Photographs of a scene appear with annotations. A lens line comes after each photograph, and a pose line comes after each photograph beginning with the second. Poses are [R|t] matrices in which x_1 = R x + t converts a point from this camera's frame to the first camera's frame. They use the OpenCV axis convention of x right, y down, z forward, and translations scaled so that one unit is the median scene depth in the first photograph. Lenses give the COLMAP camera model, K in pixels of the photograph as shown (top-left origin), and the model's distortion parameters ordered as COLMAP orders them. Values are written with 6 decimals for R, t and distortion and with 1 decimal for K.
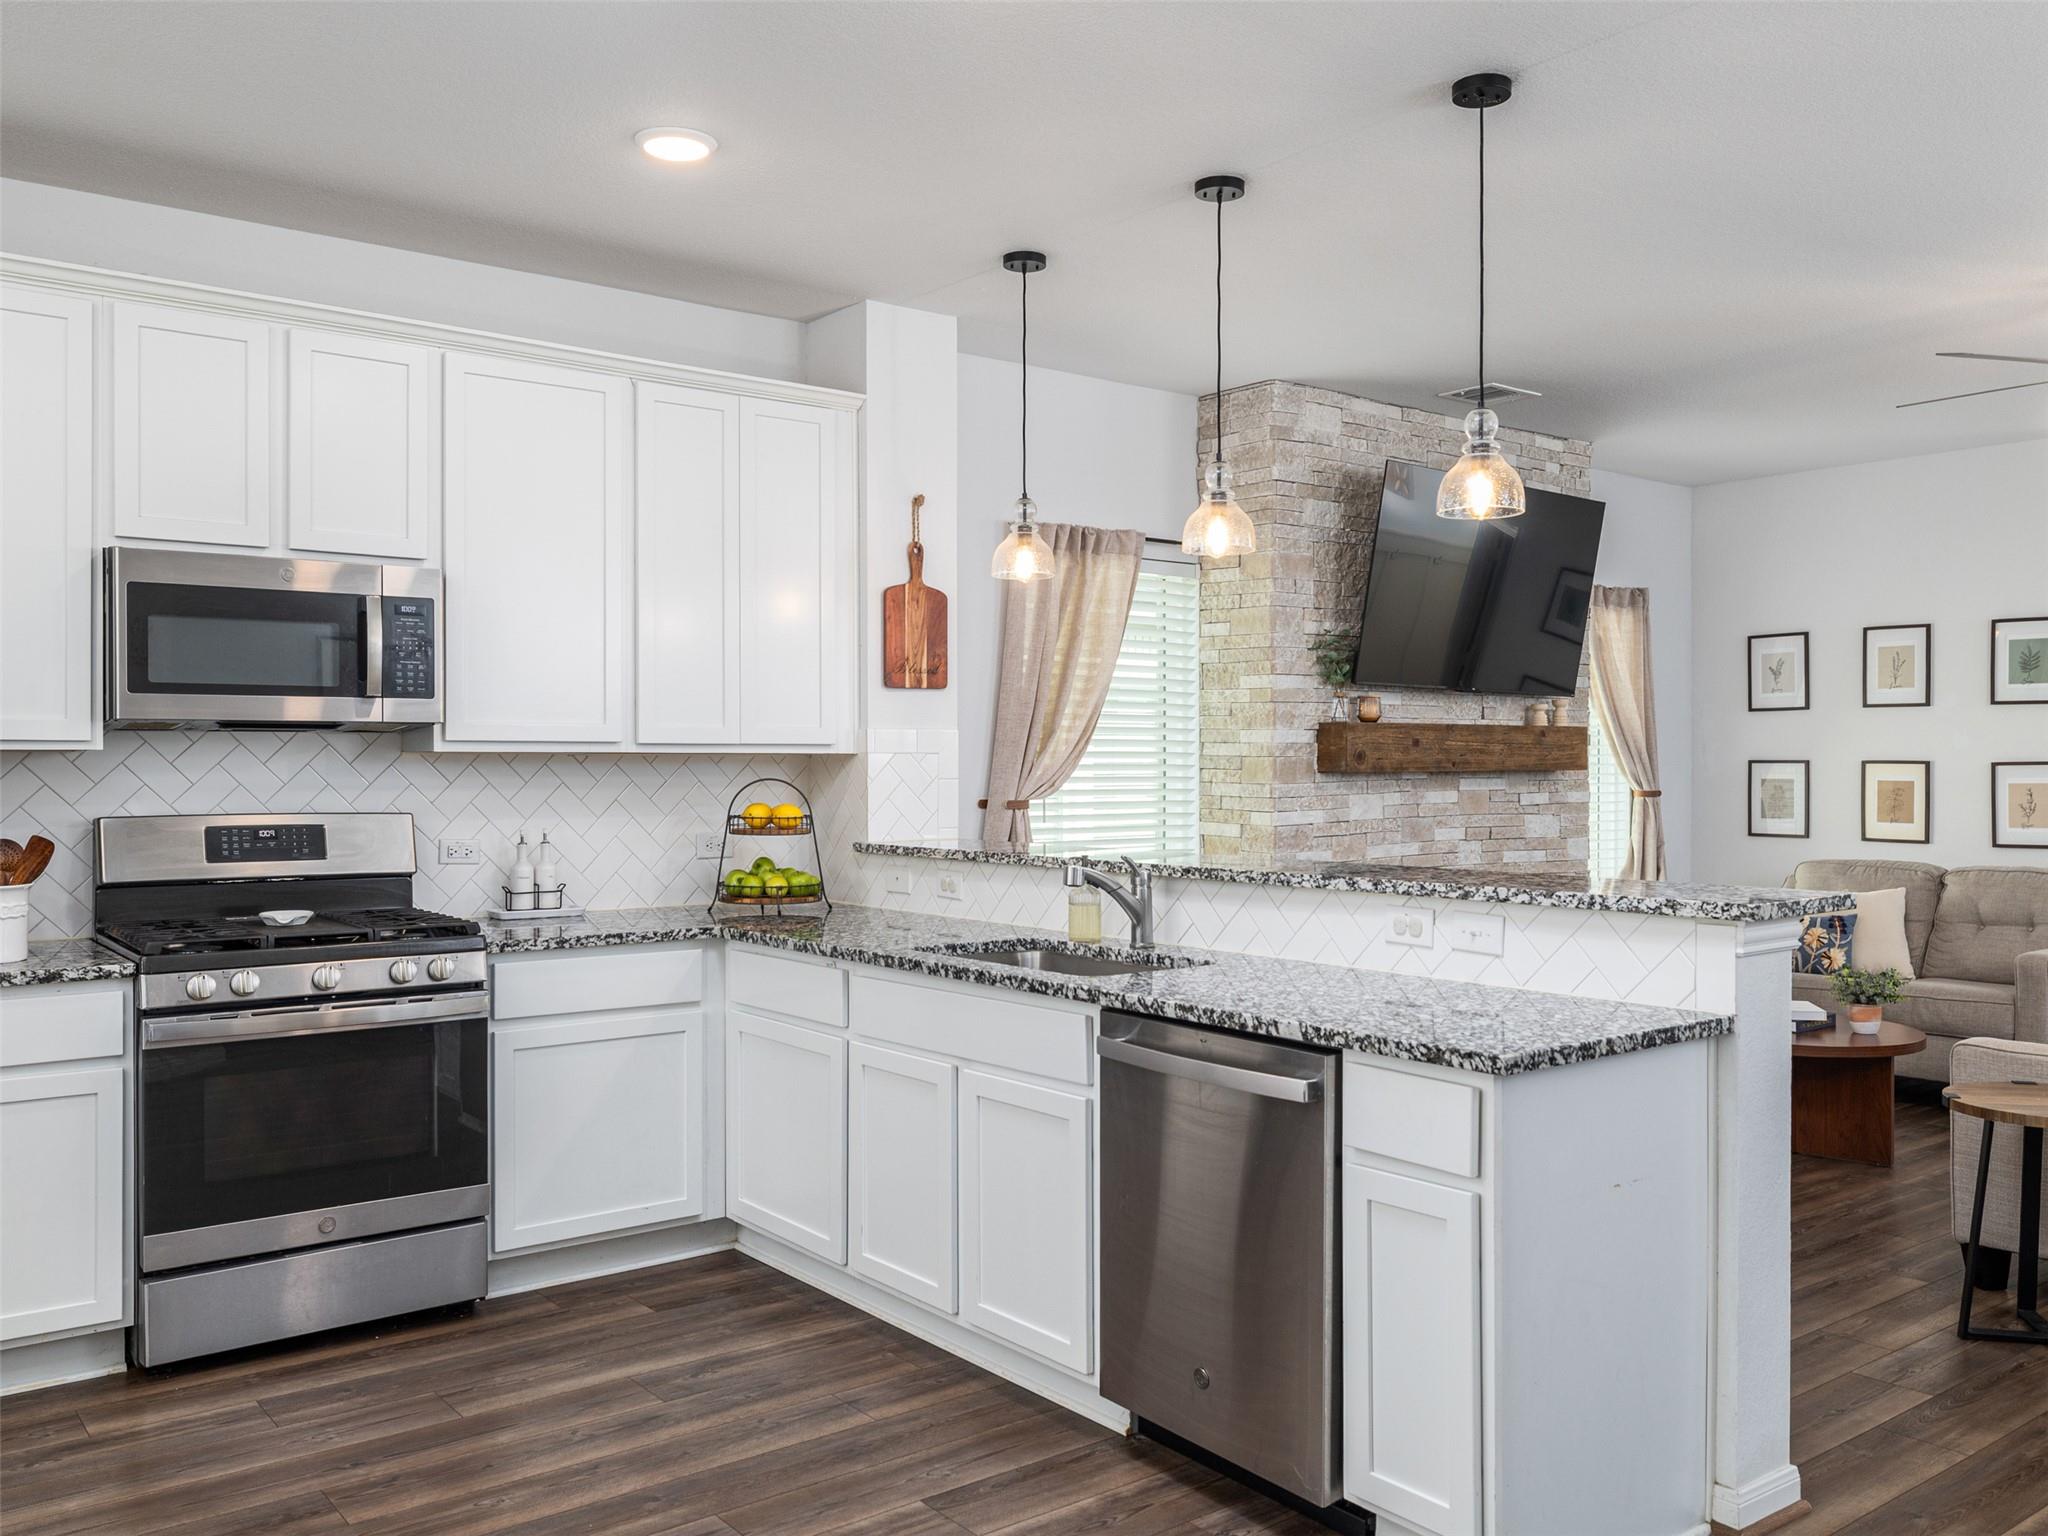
lens RADIAL K [[1668.0, 0, 1026.0], [0, 1668.0, 778.1], [0, 0, 1]] dist [-0.001052, 0.002677]
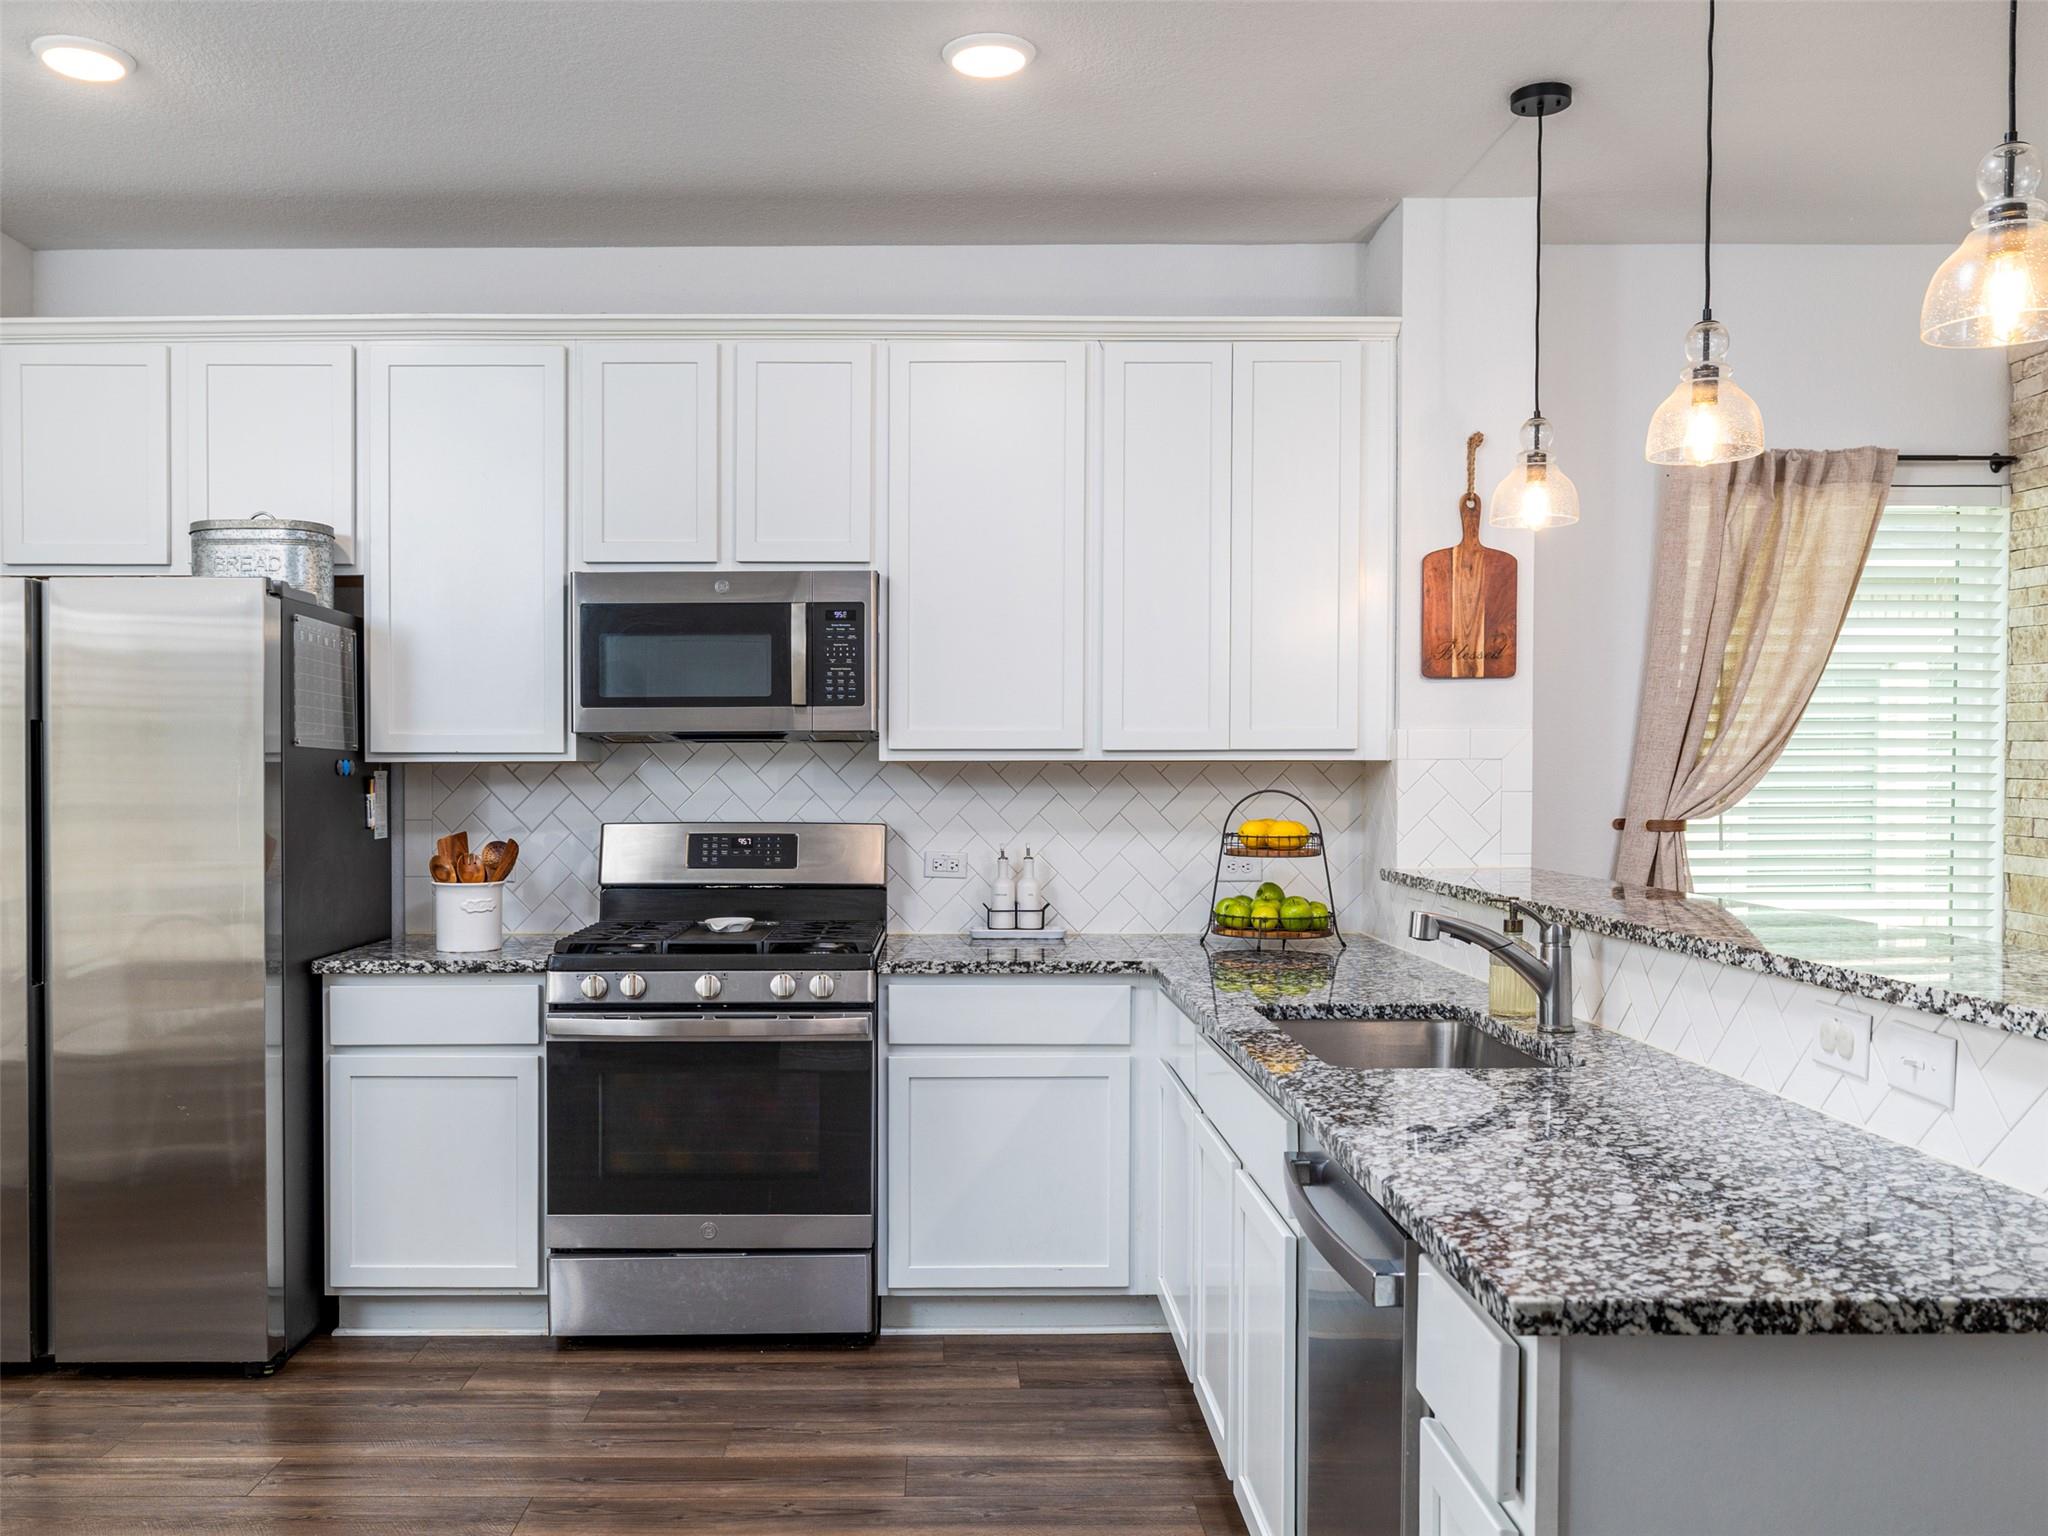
lens RADIAL K [[1668.0, 0, 944.0], [0, 1668.0, 828.7], [0, 0, 1]] dist [-0.001052, 0.002677]
pose [[0.791995, 0.017967, -0.610263, 0.222888], [-0.003495, 0.999684, 0.024896, -0.000656], [0.610517, -0.017584, 0.791808, 0.215073]]
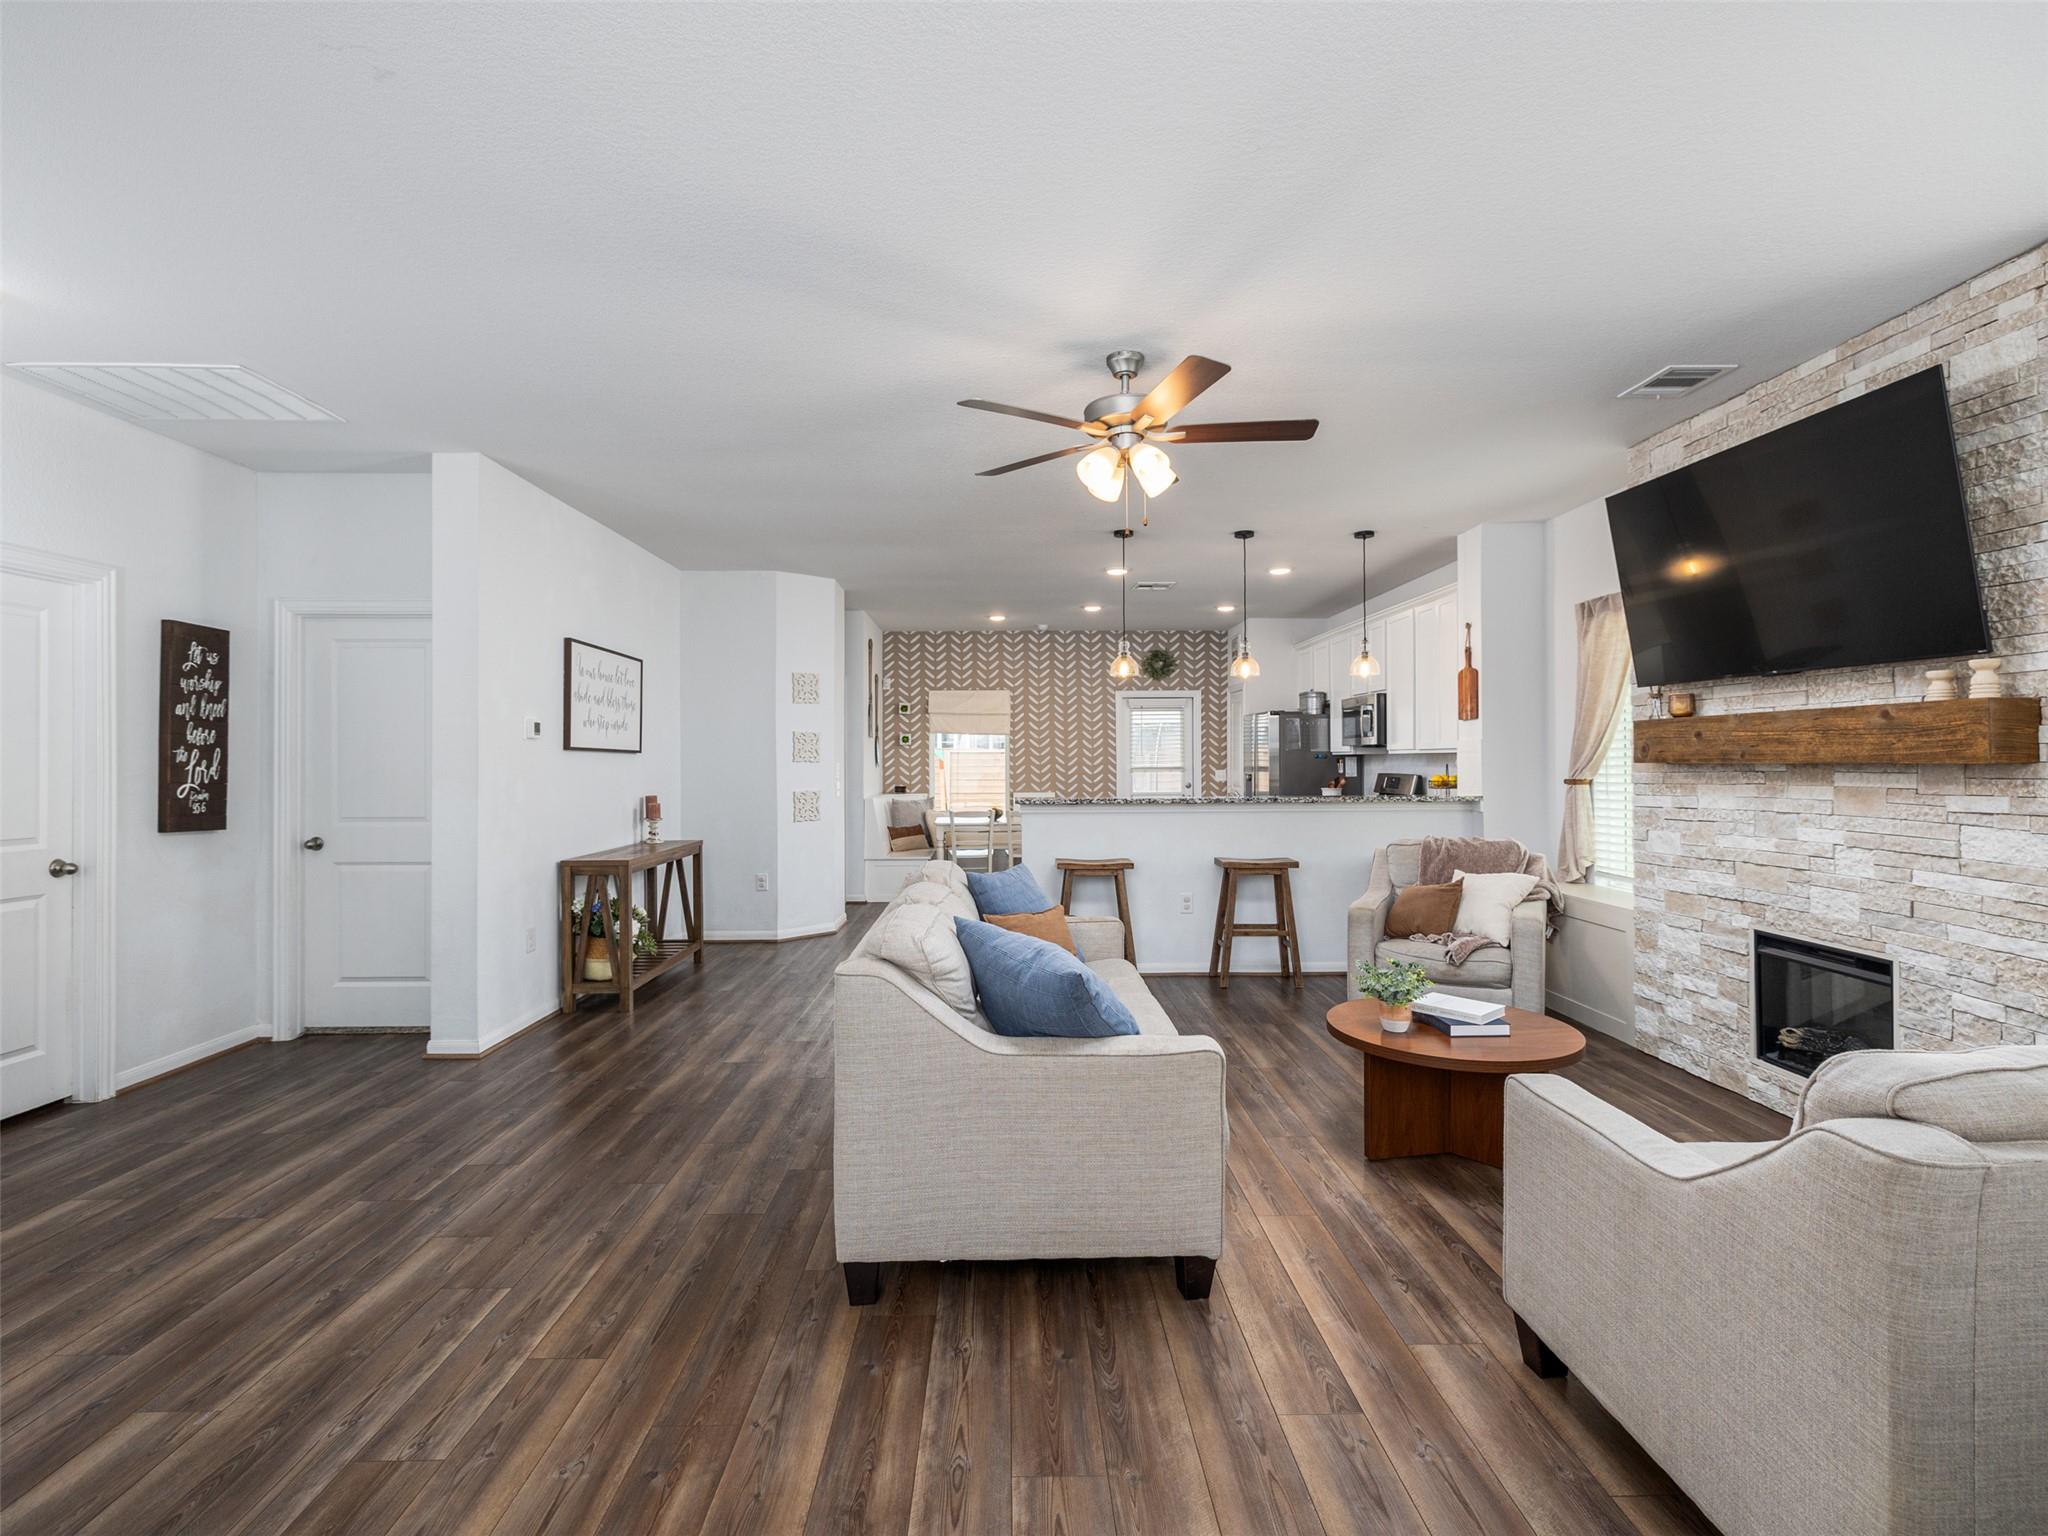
lens RADIAL K [[975.5, 0, 1009.2], [0, 975.5, 752.7], [0, 0, 1]] dist [-0.000547, 0.000118]
pose [[-0.608040, -0.000486, -0.793906, 1.200676], [0.002164, 0.999995, -0.002270, -0.012501], [0.793903, -0.003098, -0.608036, 1.274748]]
